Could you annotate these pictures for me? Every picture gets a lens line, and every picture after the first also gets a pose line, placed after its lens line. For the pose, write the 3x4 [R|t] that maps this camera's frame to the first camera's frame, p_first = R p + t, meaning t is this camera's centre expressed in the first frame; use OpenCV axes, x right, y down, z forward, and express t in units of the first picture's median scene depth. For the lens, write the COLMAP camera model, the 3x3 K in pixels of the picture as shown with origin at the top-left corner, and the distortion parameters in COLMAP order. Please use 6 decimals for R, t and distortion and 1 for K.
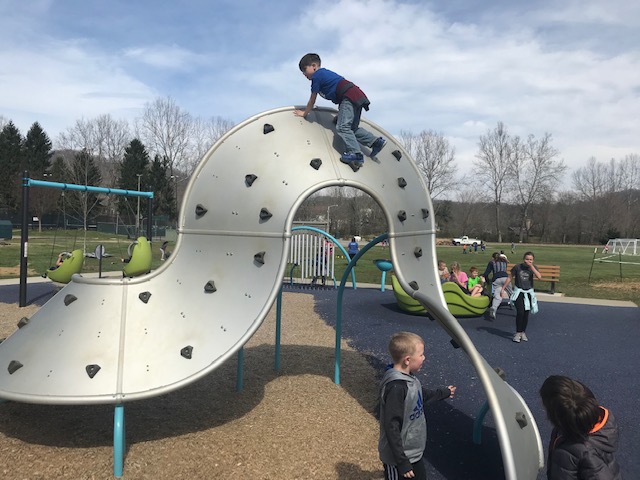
lens RADIAL K [[523.5, 0, 324.0], [0, 523.5, 237.0], [0, 0, 1]] dist [0.030346, -0.032411]
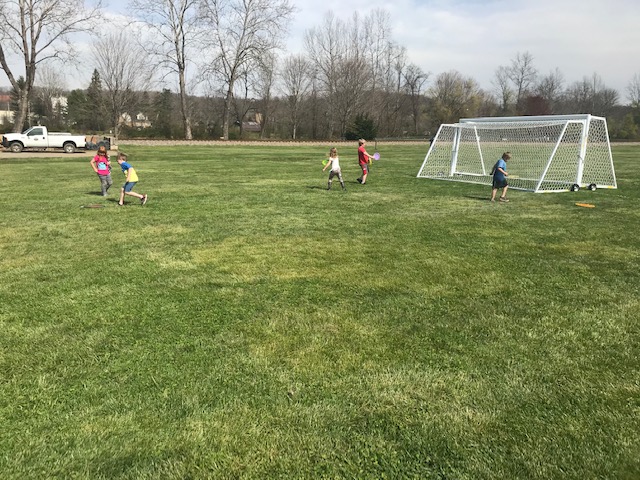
lens RADIAL K [[523.5, 0, 324.5], [0, 523.5, 223.1], [0, 0, 1]] dist [0.030346, -0.032411]
pose [[0.886590, -0.093193, 0.453070, 0.201507], [0.016987, 0.985393, 0.169448, 0.005186], [-0.462243, -0.142535, 0.875223, 0.434492]]
